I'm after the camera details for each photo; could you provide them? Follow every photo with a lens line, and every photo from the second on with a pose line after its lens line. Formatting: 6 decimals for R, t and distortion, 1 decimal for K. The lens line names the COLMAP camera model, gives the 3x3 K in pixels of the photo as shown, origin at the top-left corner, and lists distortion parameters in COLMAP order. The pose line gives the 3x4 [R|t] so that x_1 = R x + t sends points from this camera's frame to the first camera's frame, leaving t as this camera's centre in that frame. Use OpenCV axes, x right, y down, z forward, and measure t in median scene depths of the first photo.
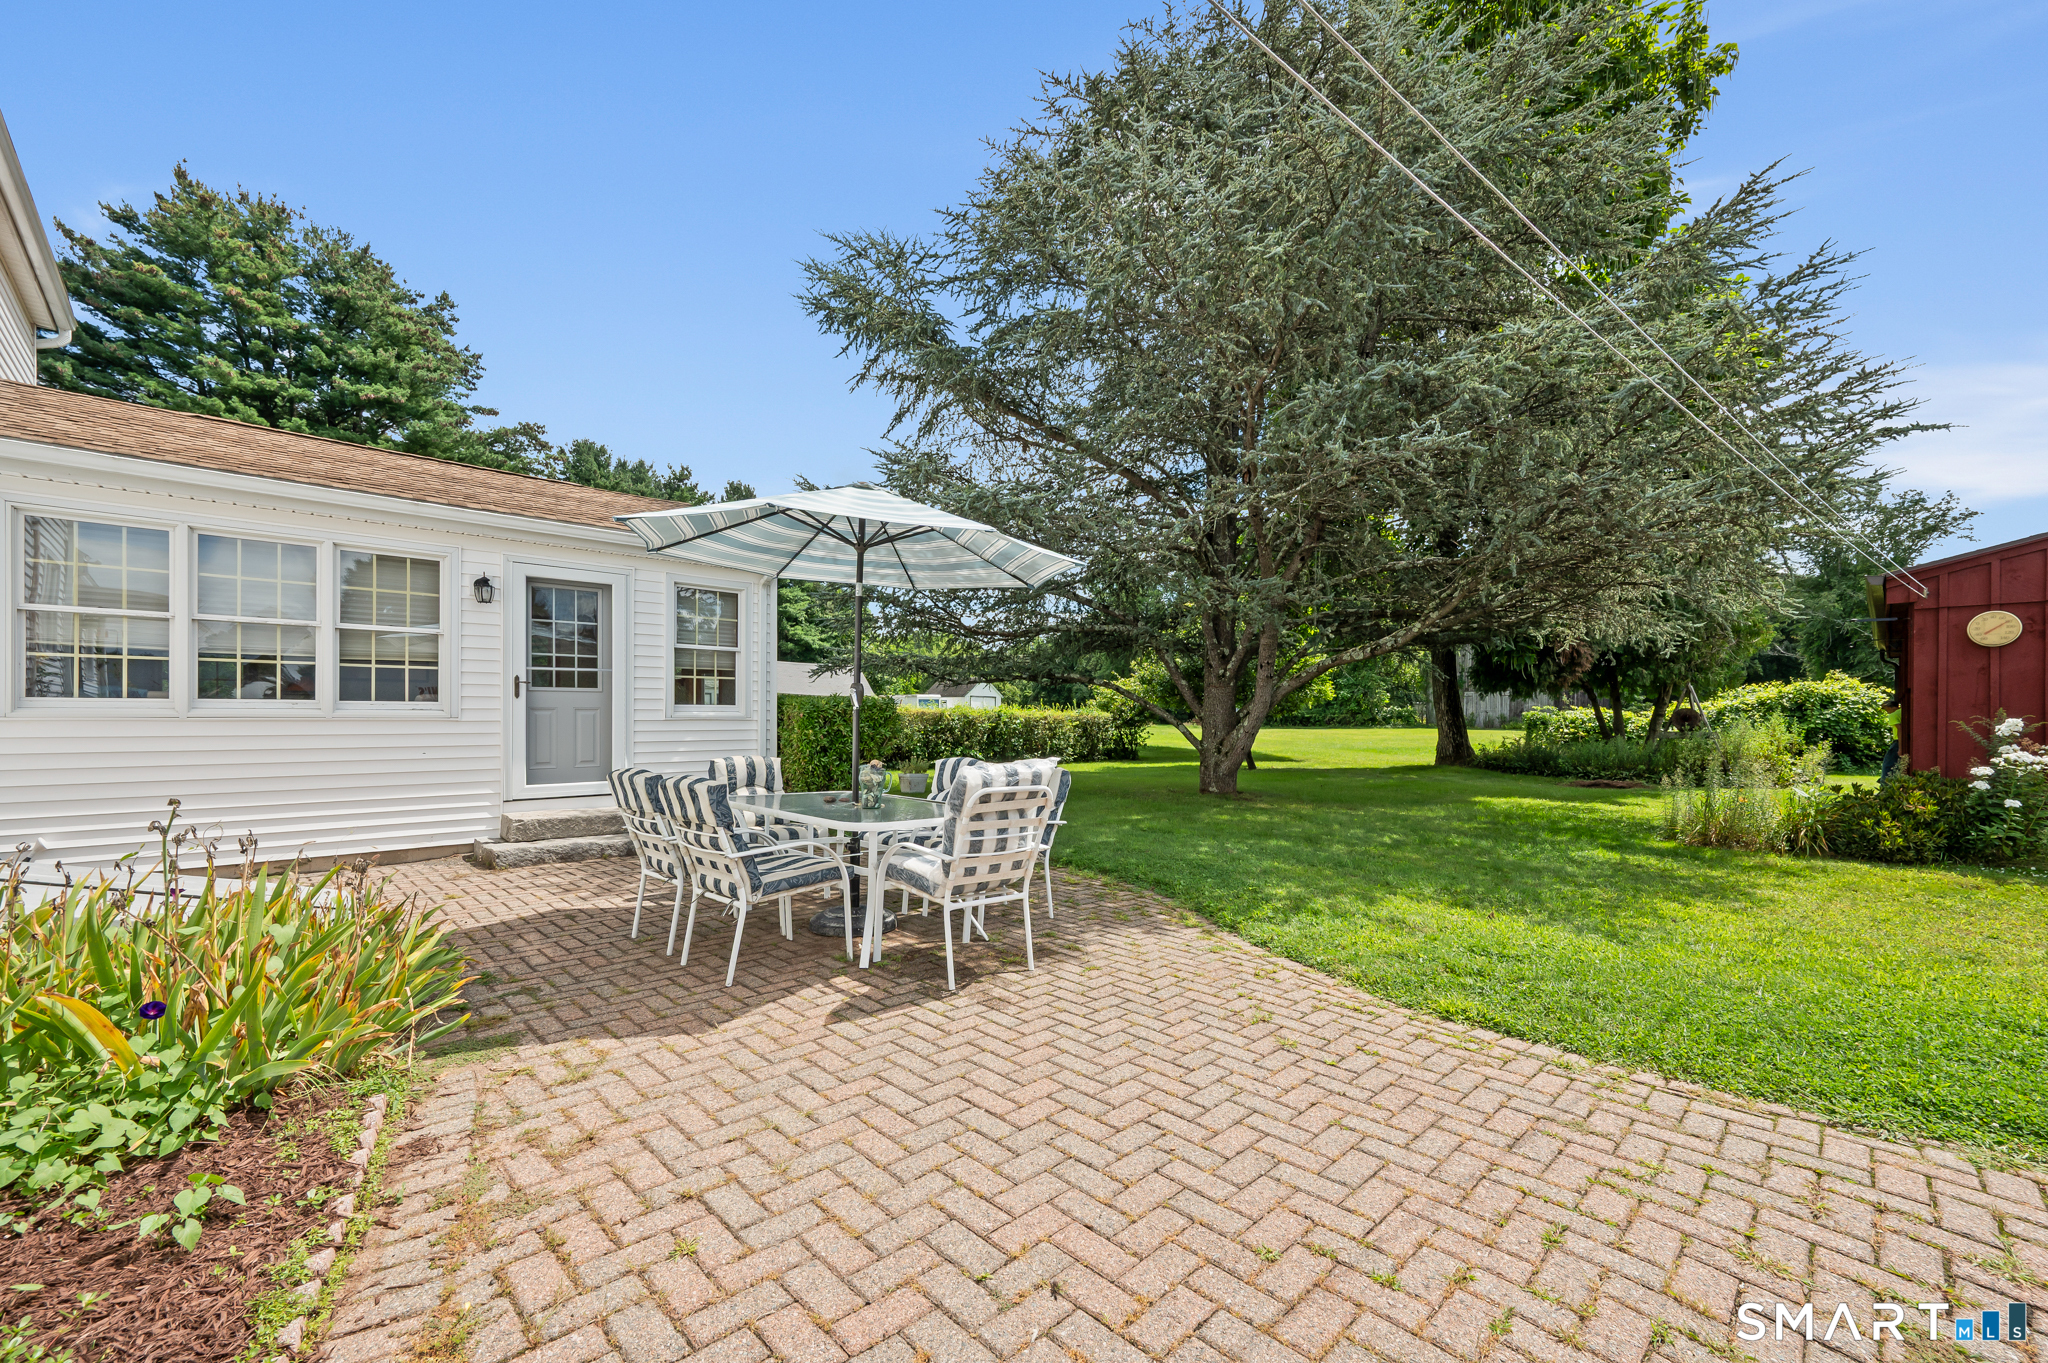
lens RADIAL K [[838.6, 0, 1015.4], [0, 838.6, 723.2], [0, 0, 1]] dist [0.003544, 0.000216]
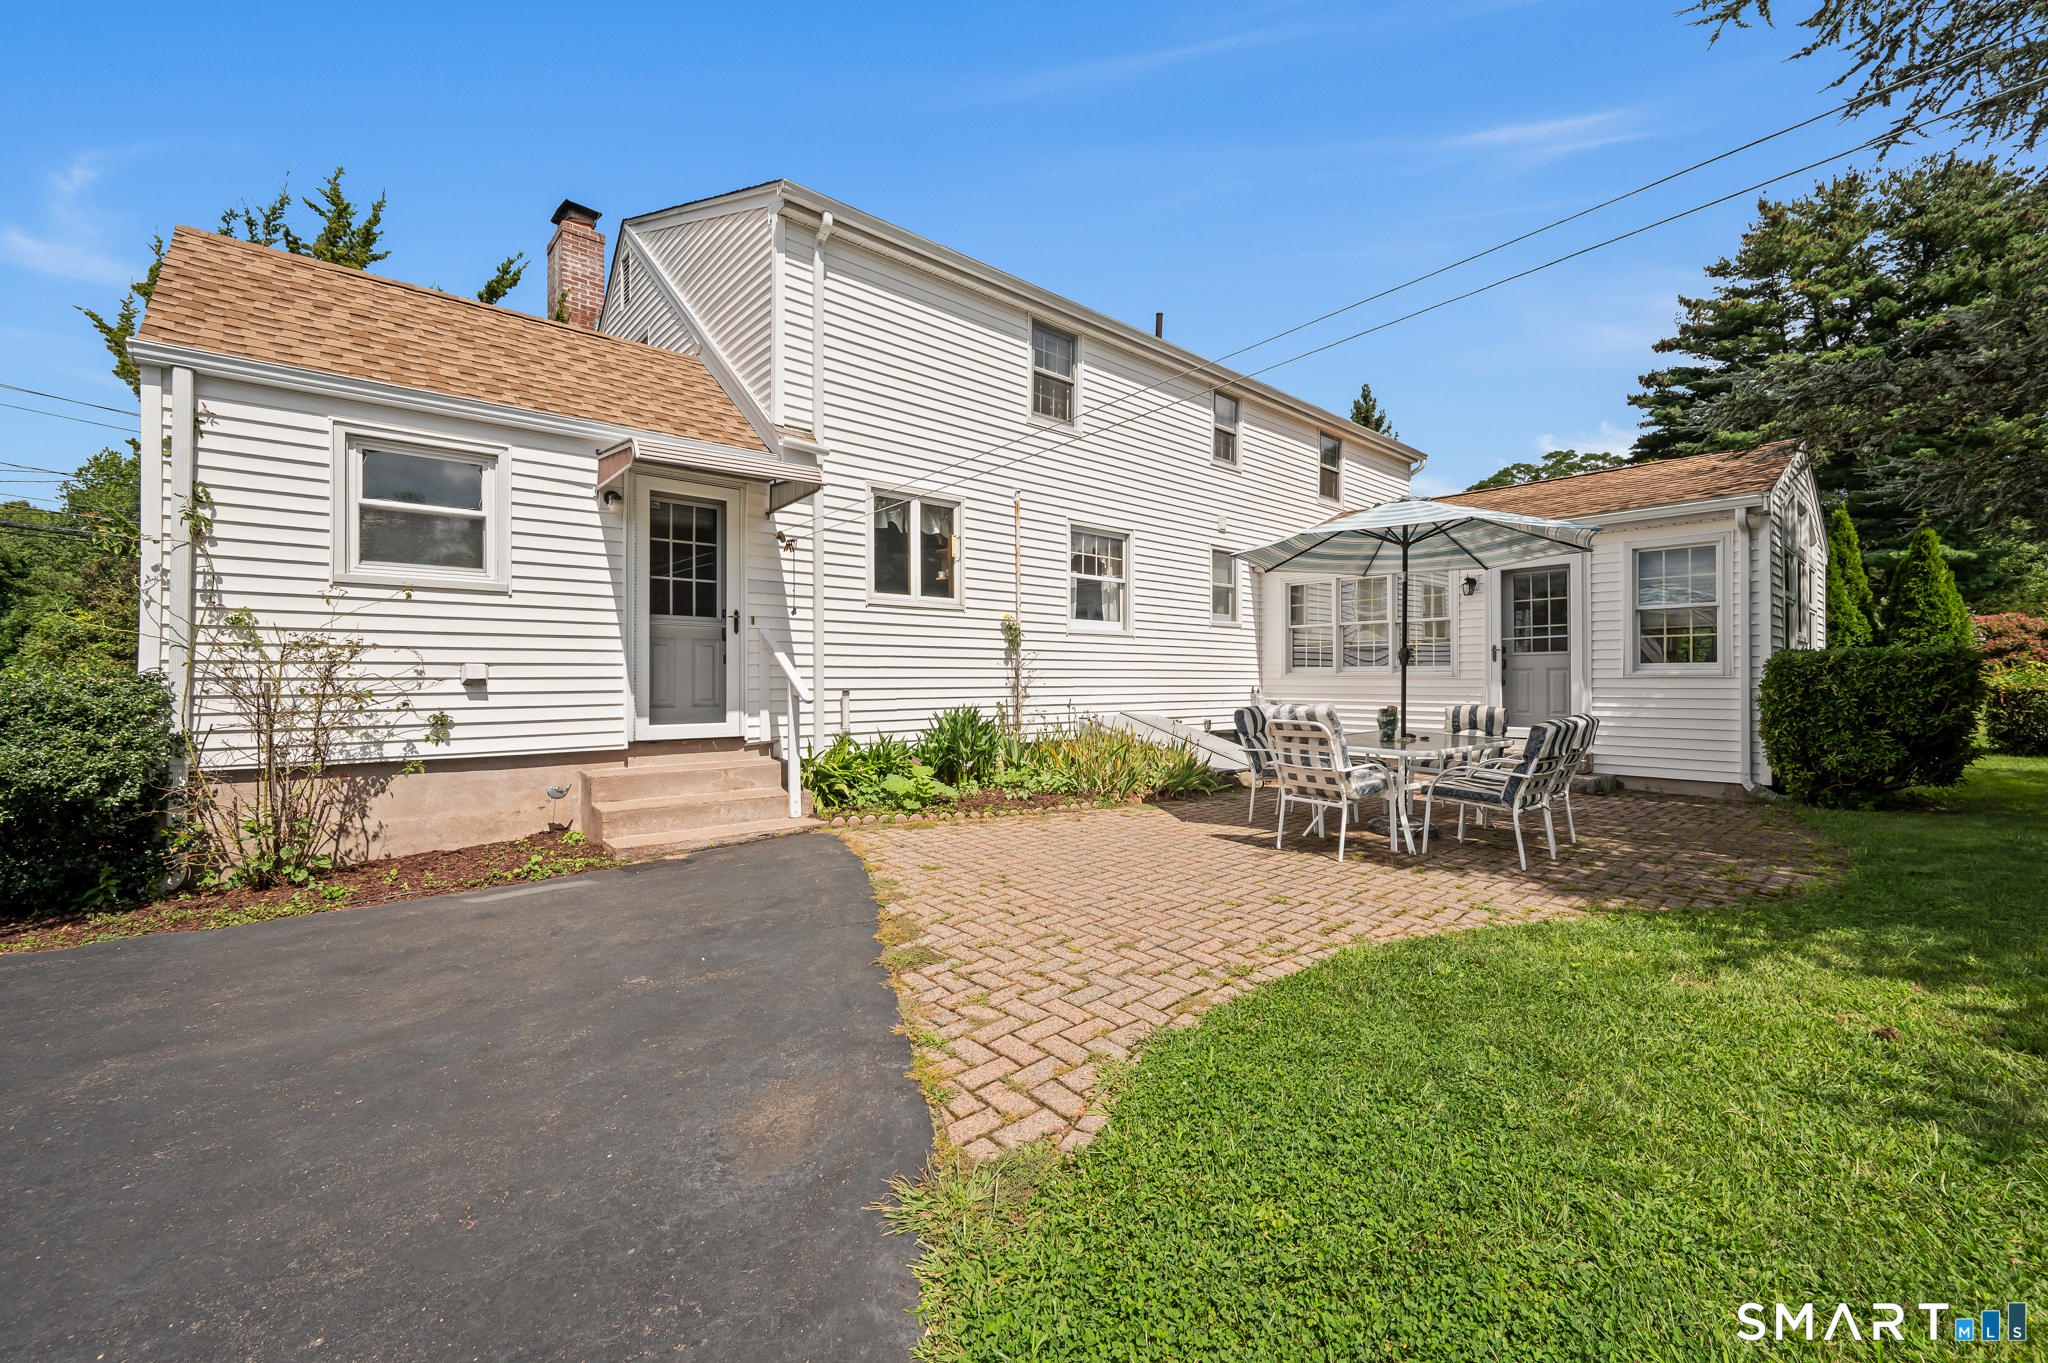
lens RADIAL K [[787.0, 0, 1024.0], [0, 787.0, 681.5], [0, 0, 1]] dist [-0.000693, -0.000090]
pose [[-0.056036, 0.002547, -0.998426, 1.052643], [-0.005878, 0.999979, 0.002881, 0.004534], [0.998411, 0.006030, -0.056019, 0.453708]]
